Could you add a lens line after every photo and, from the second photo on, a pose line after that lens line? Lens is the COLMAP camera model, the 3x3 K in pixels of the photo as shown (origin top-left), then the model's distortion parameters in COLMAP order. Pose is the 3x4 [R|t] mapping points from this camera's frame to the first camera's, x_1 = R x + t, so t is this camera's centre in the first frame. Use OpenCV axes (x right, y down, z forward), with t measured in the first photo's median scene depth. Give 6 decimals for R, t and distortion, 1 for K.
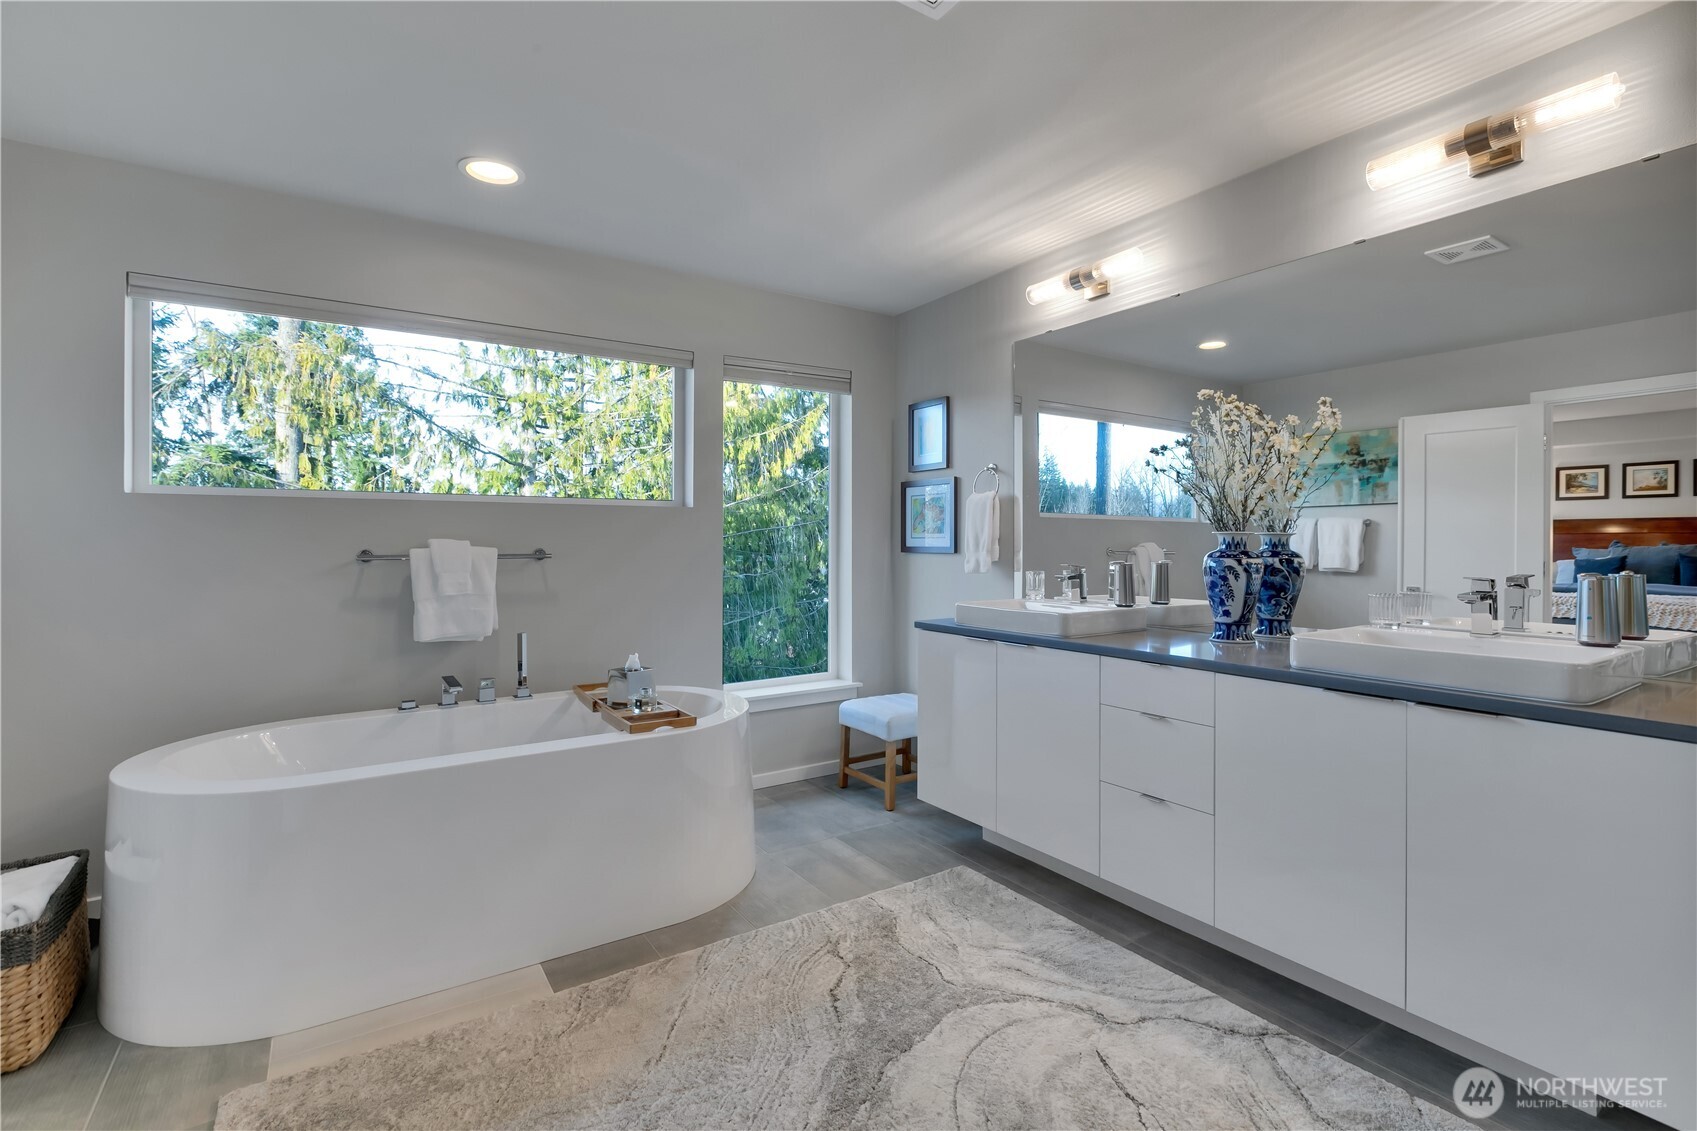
lens RADIAL K [[755.2, 0, 847.6], [0, 755.2, 555.6], [0, 0, 1]] dist [0.000163, 0.000509]
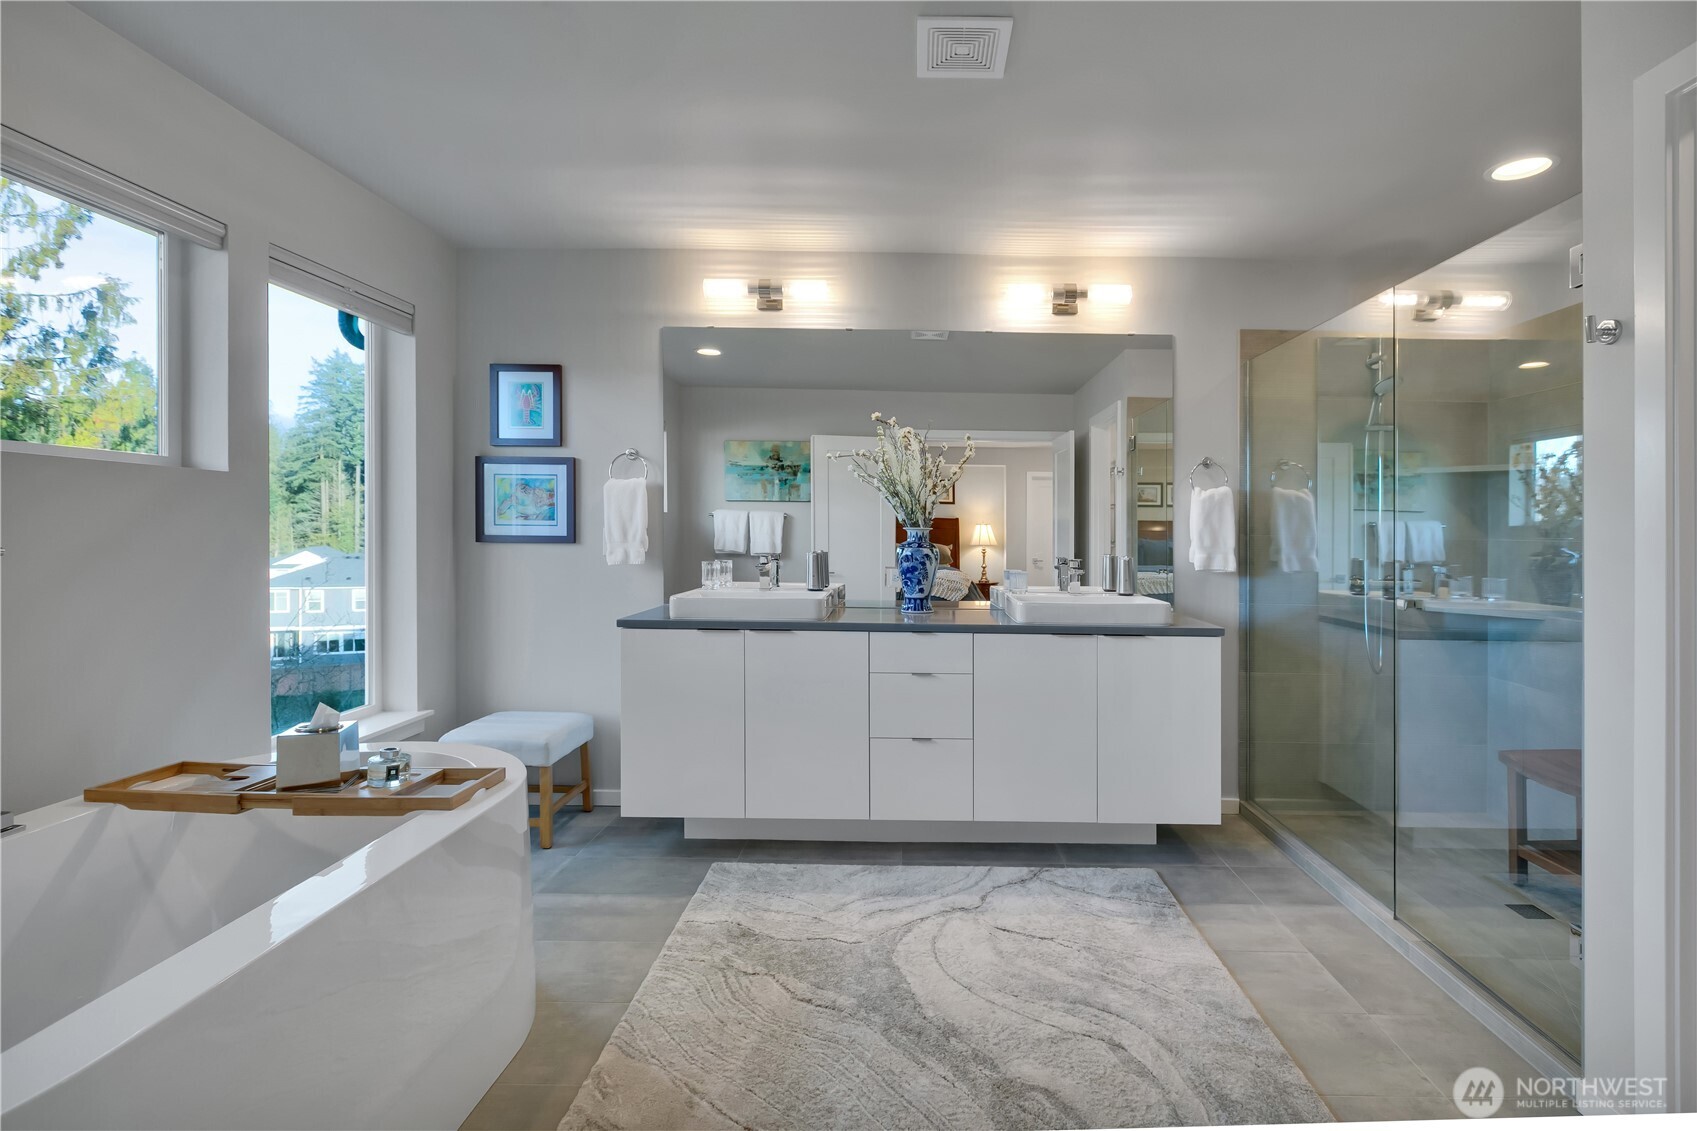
lens RADIAL K [[802.6, 0, 871.9], [0, 802.6, 532.1], [0, 0, 1]] dist [0.000322, 0.000520]
pose [[0.578712, 0.006107, 0.815509, -0.425044], [0.000786, 0.999967, -0.008046, -0.008250], [-0.815531, 0.005298, 0.578688, 0.166324]]
